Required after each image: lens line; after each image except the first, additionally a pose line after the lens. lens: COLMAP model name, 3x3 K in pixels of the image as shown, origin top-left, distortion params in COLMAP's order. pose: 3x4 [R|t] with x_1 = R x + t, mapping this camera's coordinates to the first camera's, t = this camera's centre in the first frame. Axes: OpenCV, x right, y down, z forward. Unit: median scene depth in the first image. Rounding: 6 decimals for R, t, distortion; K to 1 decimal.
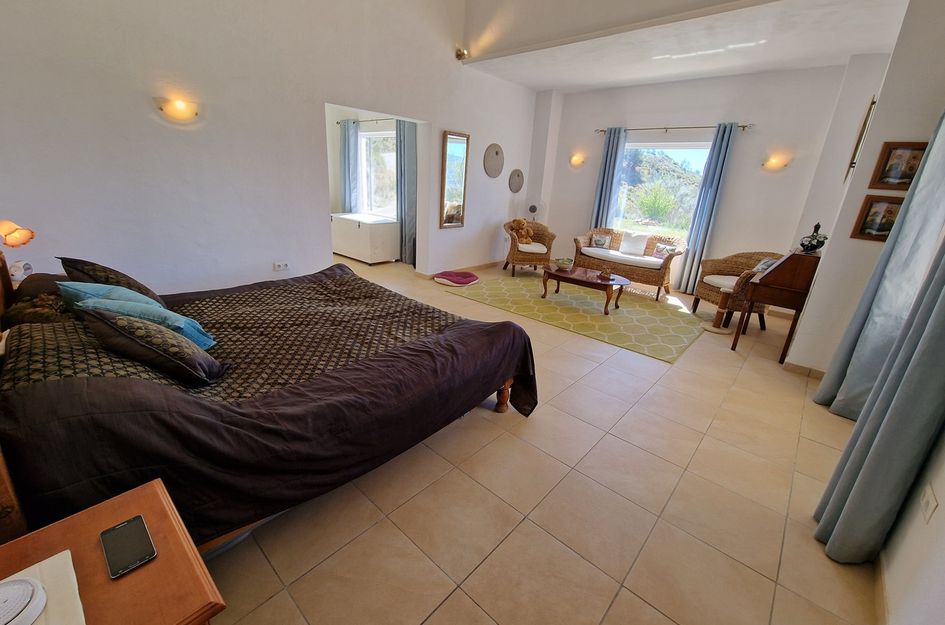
lens RADIAL K [[386.9, 0, 469.5], [0, 386.9, 306.9], [0, 0, 1]] dist [0.003921, -0.002857]
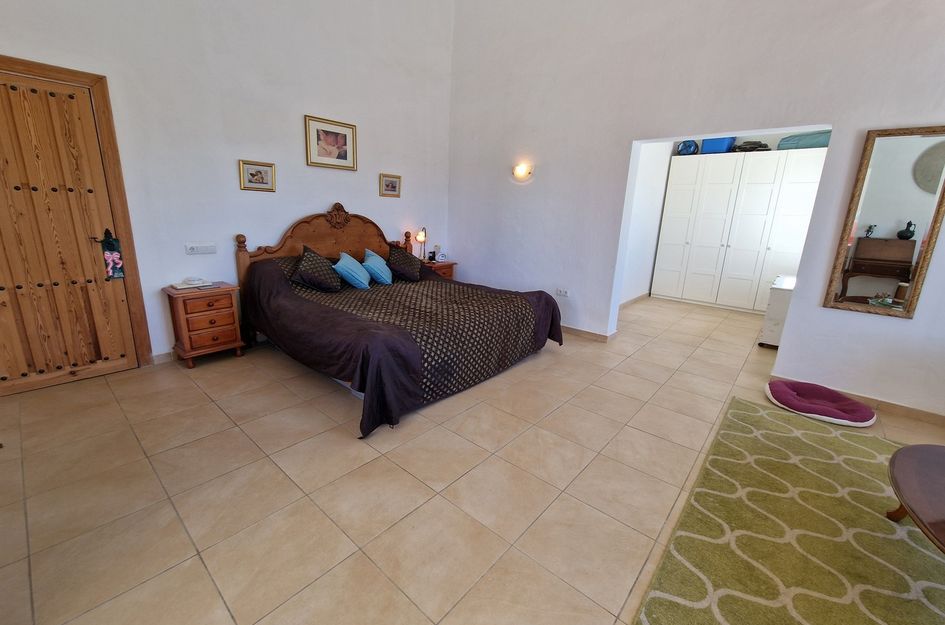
lens RADIAL K [[386.9, 0, 469.5], [0, 386.9, 306.9], [0, 0, 1]] dist [0.003921, -0.002857]
pose [[0.027883, 0.188832, -0.981613, 0.464043], [-0.352039, 0.920938, 0.167160, -0.117970], [0.935570, 0.340905, 0.092155, 0.484678]]
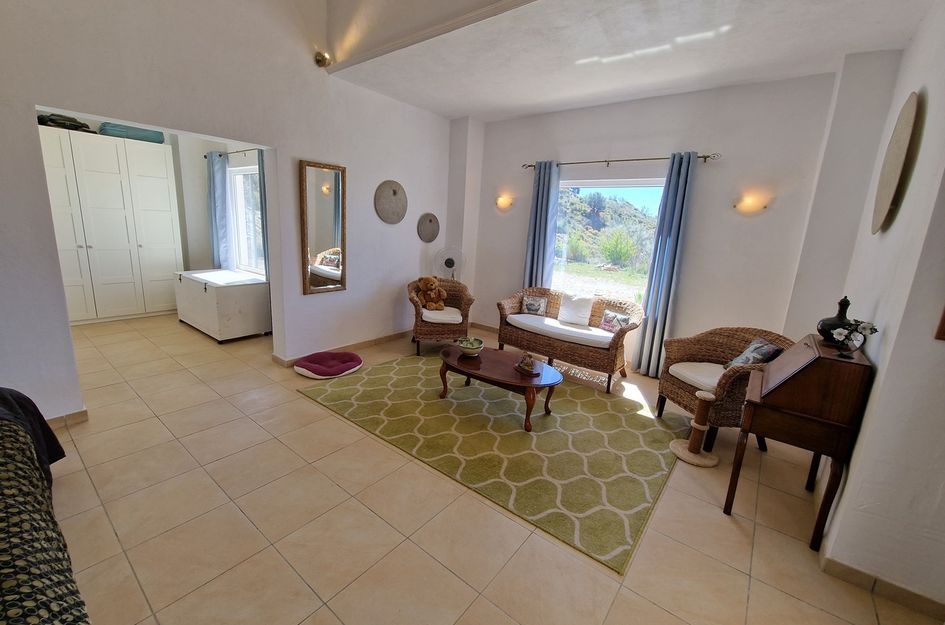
lens RADIAL K [[386.9, 0, 469.5], [0, 386.9, 306.9], [0, 0, 1]] dist [0.003921, -0.002857]
pose [[0.997832, -0.016703, 0.063653, 0.182472], [0.023477, 0.993960, -0.107200, -0.098266], [-0.061478, 0.108462, 0.992198, 0.287243]]
